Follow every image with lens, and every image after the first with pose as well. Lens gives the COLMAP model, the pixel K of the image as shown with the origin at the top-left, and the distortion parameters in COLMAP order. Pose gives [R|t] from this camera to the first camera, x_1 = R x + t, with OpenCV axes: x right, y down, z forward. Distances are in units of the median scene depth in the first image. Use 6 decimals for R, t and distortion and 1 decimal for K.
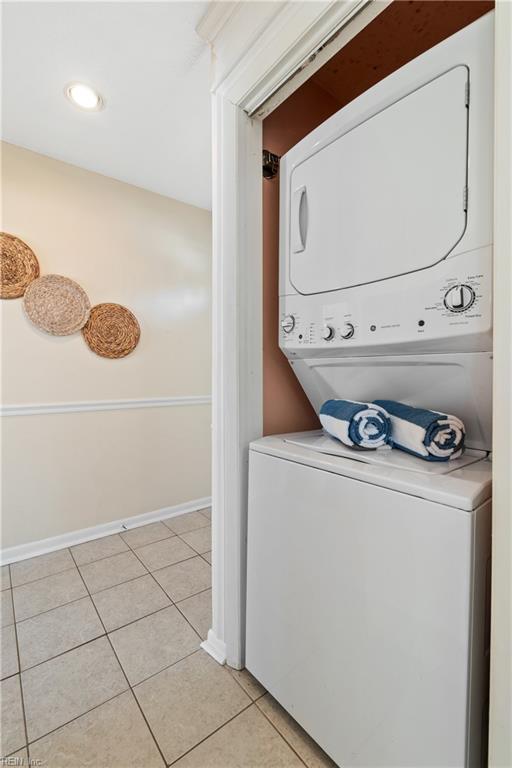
lens RADIAL K [[333.5, 0, 252.8], [0, 333.5, 380.9], [0, 0, 1]] dist [-0.009828, 0.002363]
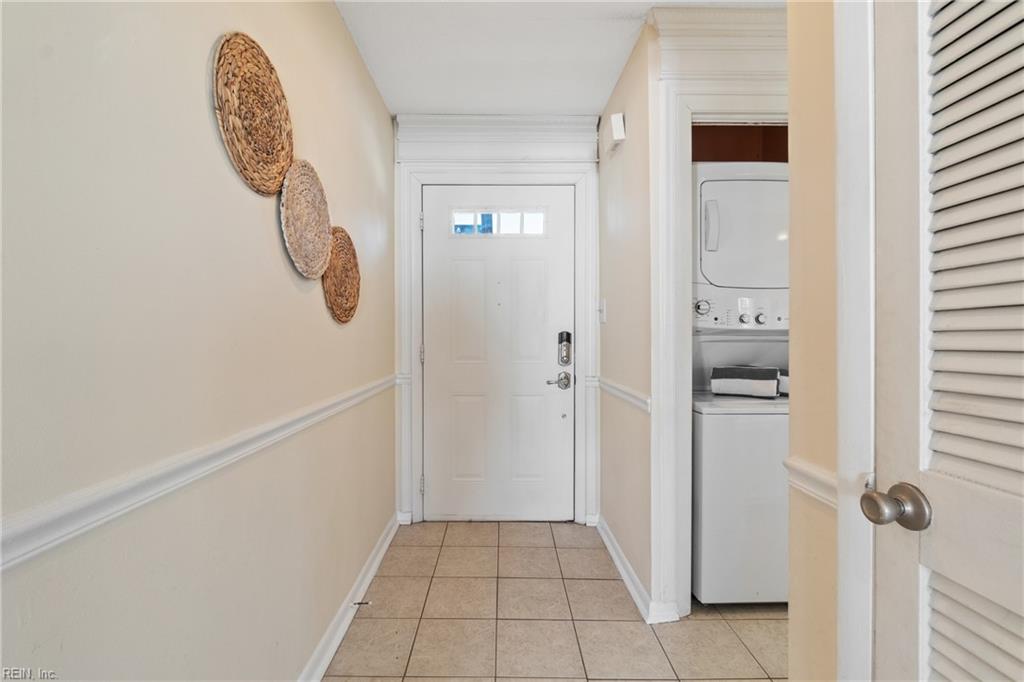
lens RADIAL K [[444.6, 0, 494.7], [0, 444.6, 335.6], [0, 0, 1]] dist [-0.009828, 0.002363]
pose [[0.625797, -0.010714, 0.779912, -1.646491], [0.014401, 0.999894, 0.002181, -0.082055], [-0.779853, 0.009866, 0.625885, 0.583712]]
